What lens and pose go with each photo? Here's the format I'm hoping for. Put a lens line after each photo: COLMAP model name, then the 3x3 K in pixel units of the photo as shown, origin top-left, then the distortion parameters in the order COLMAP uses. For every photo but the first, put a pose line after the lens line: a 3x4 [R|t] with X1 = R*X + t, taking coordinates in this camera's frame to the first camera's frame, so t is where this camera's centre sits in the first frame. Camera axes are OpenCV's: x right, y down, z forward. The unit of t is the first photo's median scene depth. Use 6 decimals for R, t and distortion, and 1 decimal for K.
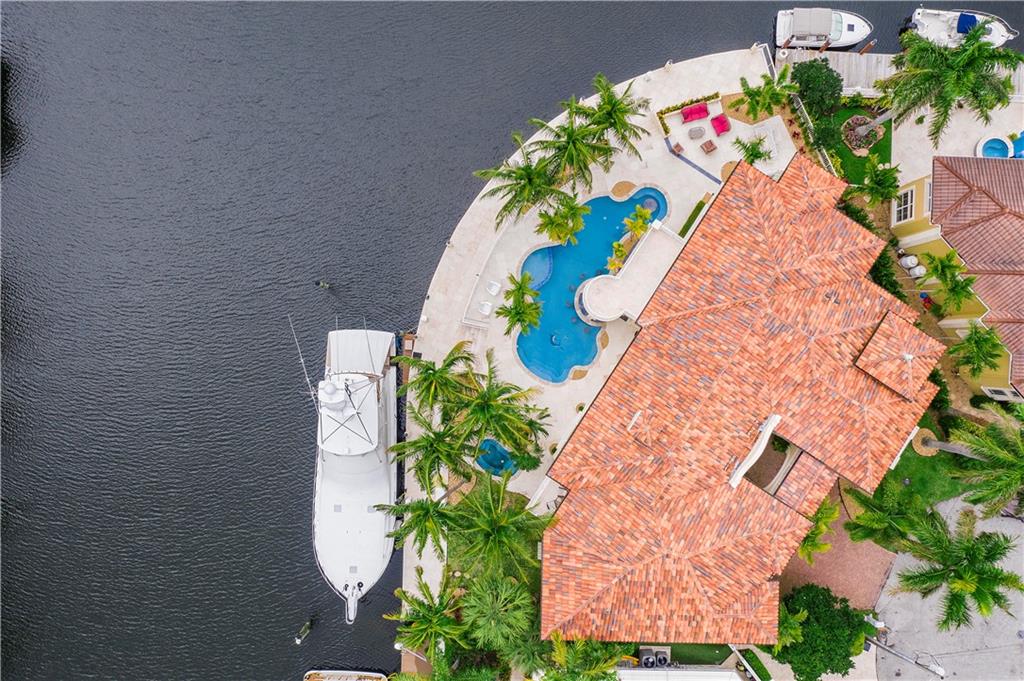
lens RADIAL K [[812.6, 0, 512.0], [0, 812.6, 340.5], [0, 0, 1]] dist [-0.011503, 0.005402]
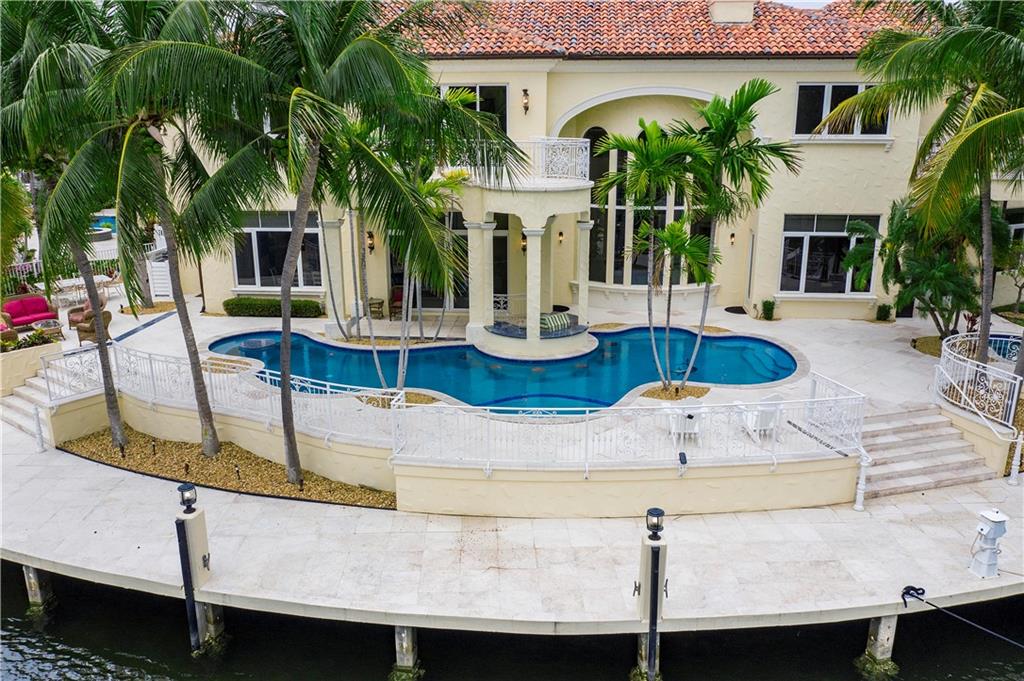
lens RADIAL K [[812.6, 0, 512.0], [0, 812.6, 340.5], [0, 0, 1]] dist [-0.011503, 0.005402]
pose [[-0.475273, -0.238640, 0.846857, -0.221652], [0.879785, -0.118283, 0.460422, -0.239280], [-0.009706, 0.963878, 0.266168, 0.896938]]
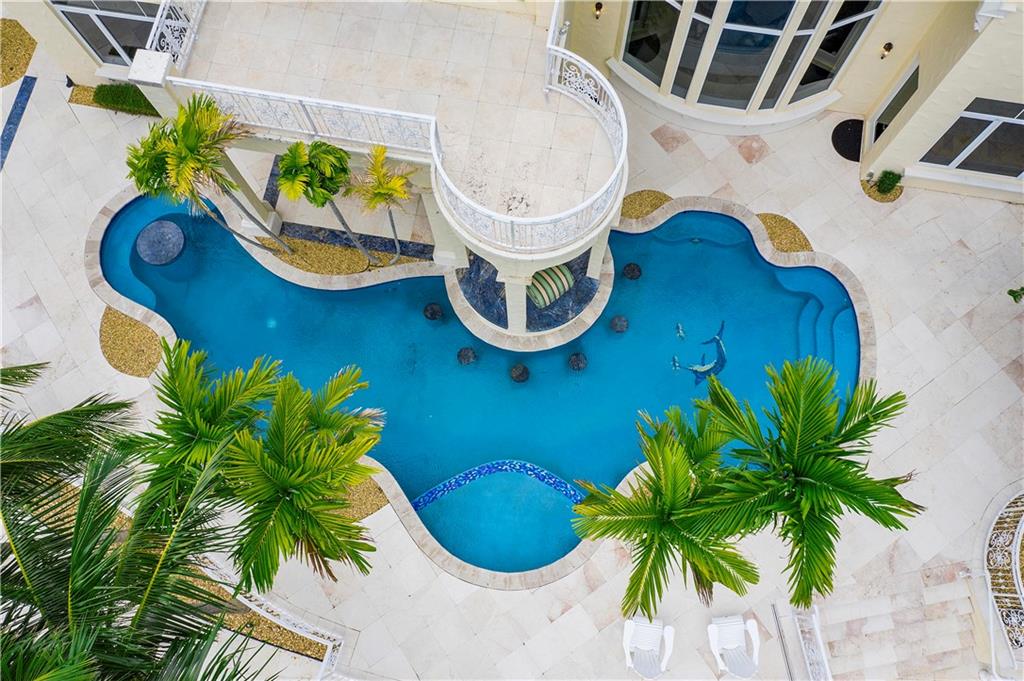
lens RADIAL K [[812.6, 0, 512.0], [0, 812.6, 340.5], [0, 0, 1]] dist [-0.011503, 0.005402]
pose [[-0.387499, -0.886634, 0.252437, 0.013607], [0.921828, -0.375297, 0.096883, -0.090480], [0.008839, 0.270246, 0.962751, 0.730290]]
